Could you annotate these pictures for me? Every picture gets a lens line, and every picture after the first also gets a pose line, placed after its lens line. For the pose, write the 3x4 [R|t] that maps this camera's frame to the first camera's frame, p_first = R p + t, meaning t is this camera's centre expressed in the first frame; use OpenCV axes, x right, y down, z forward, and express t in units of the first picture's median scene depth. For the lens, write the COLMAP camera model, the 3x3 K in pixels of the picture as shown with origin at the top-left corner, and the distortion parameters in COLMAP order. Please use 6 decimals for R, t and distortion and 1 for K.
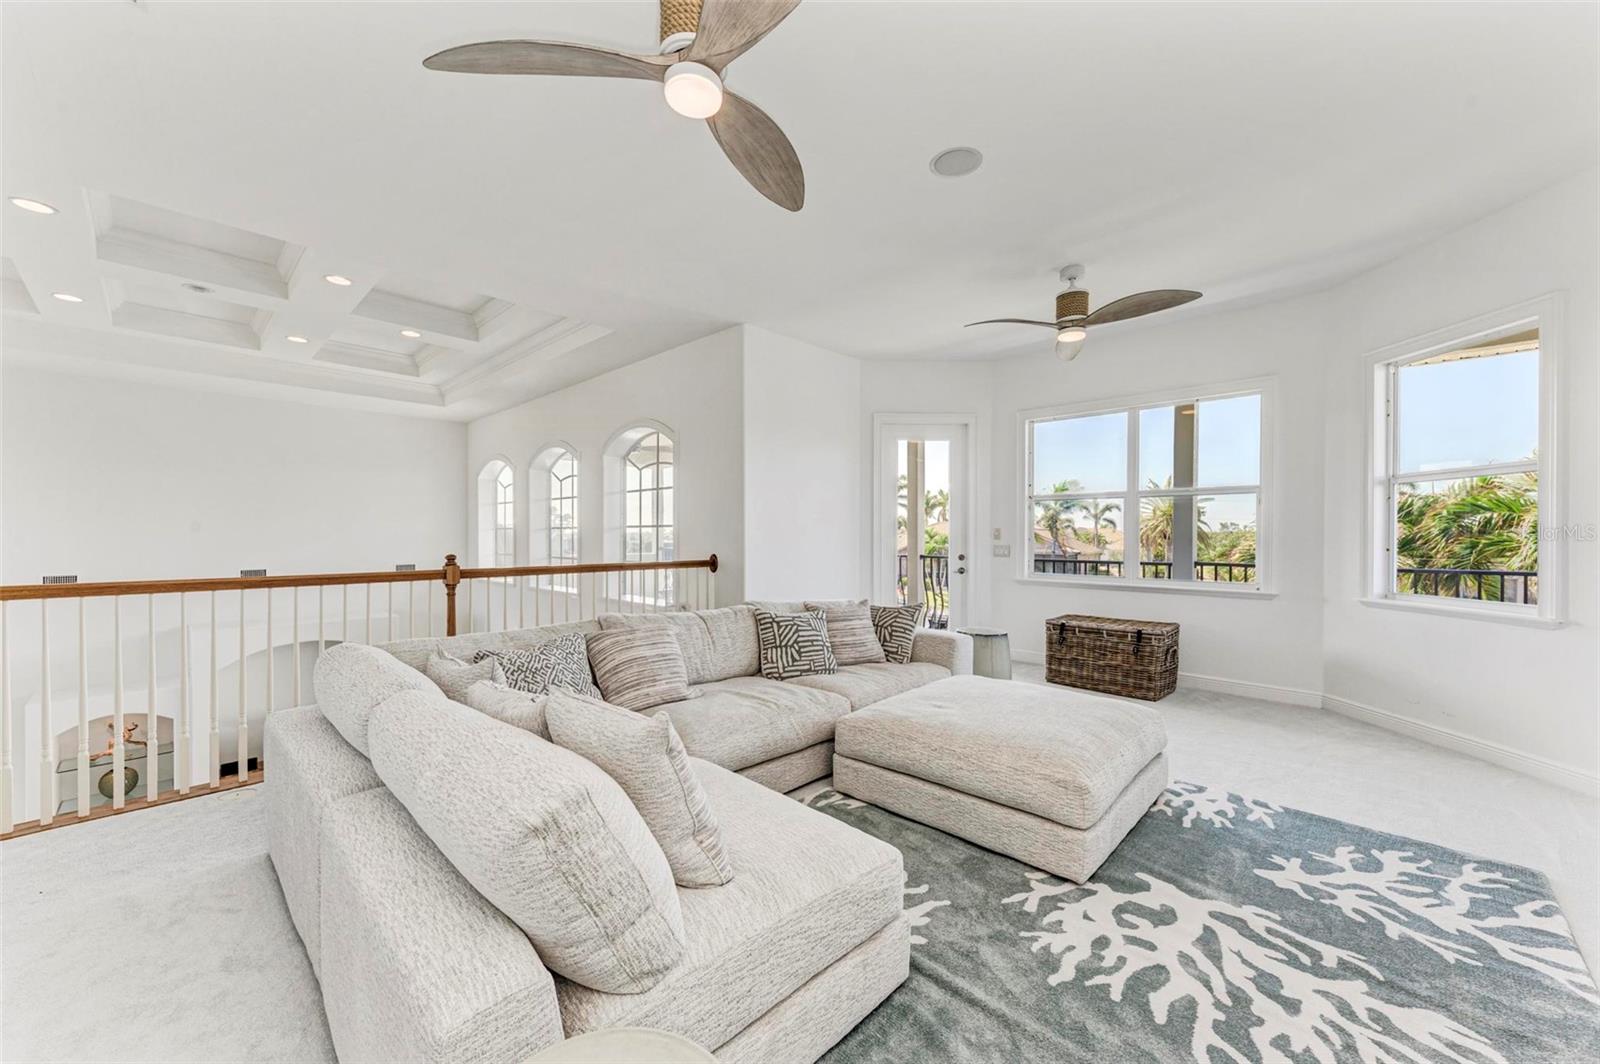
lens RADIAL K [[607.2, 0, 804.1], [0, 607.2, 536.1], [0, 0, 1]] dist [0.005856, 0.000039]
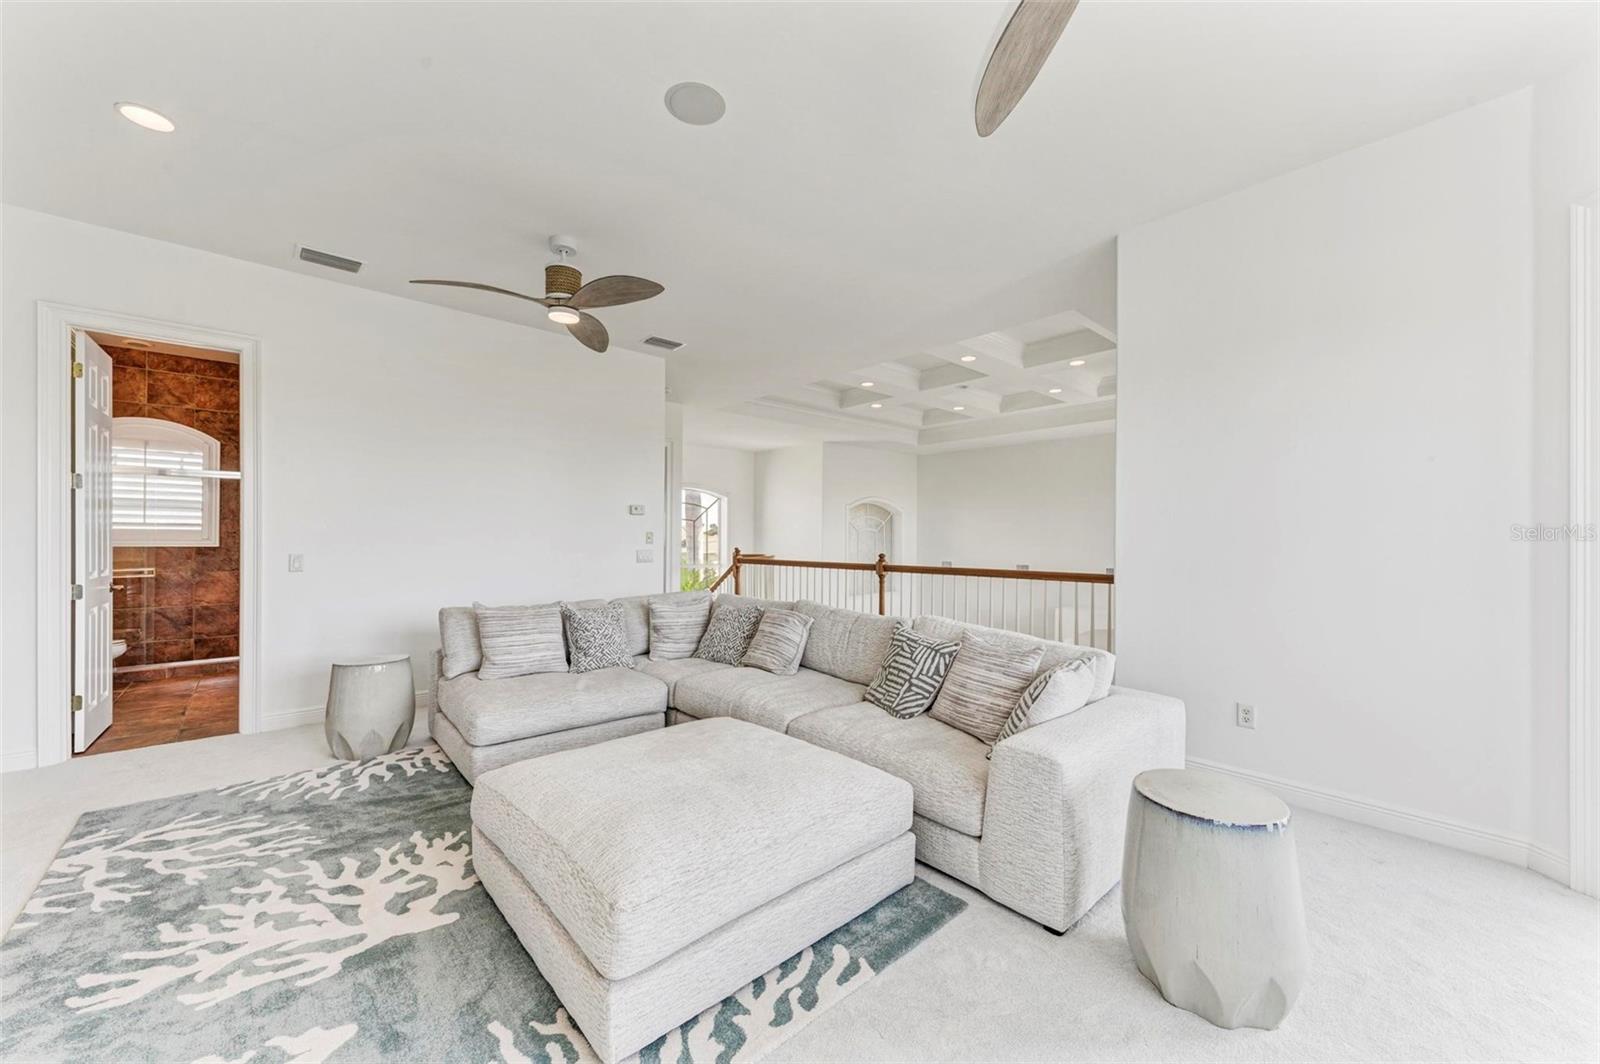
lens RADIAL K [[607.2, 0, 804.1], [0, 607.2, 536.1], [0, 0, 1]] dist [0.005856, 0.000039]
pose [[-0.066796, -0.005850, -0.997750, 0.833527], [-0.007494, 0.999958, -0.005361, -0.001470], [0.997739, 0.007119, -0.066837, 0.922371]]
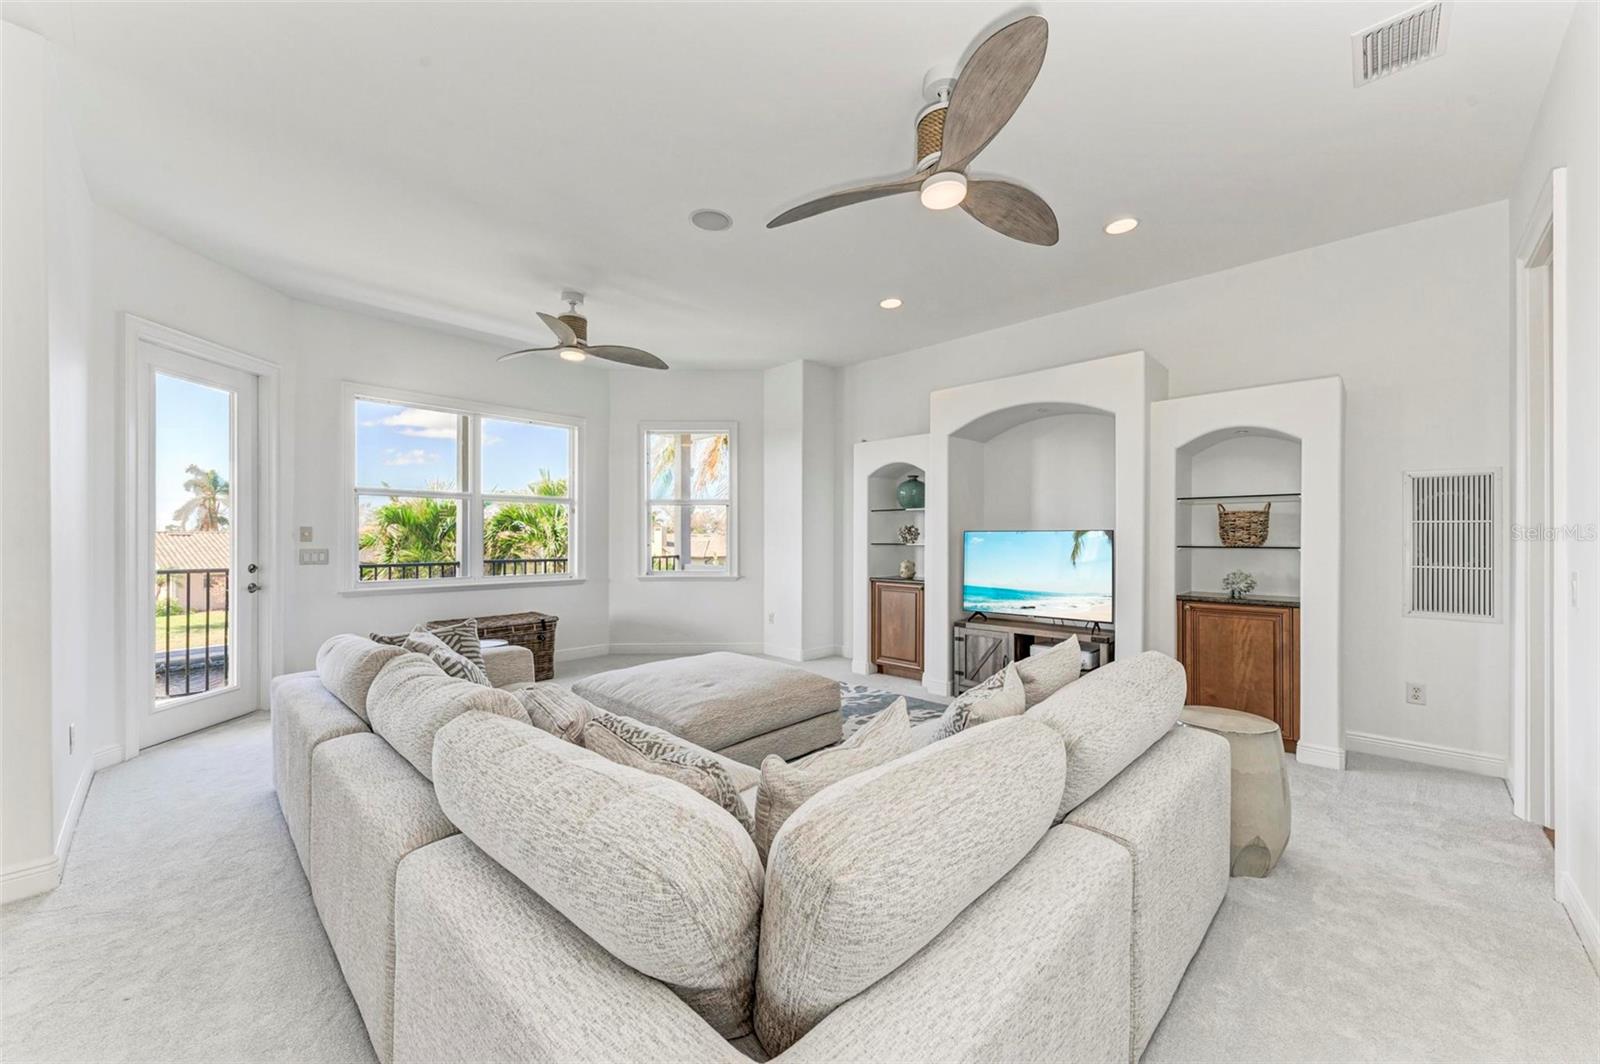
lens RADIAL K [[607.2, 0, 804.1], [0, 607.2, 536.1], [0, 0, 1]] dist [0.005856, 0.000039]
pose [[-0.000360, -0.001352, 0.999999, -0.707169], [0.001446, 0.999998, 0.001353, -0.002688], [-0.999999, 0.001446, -0.000358, 0.621706]]
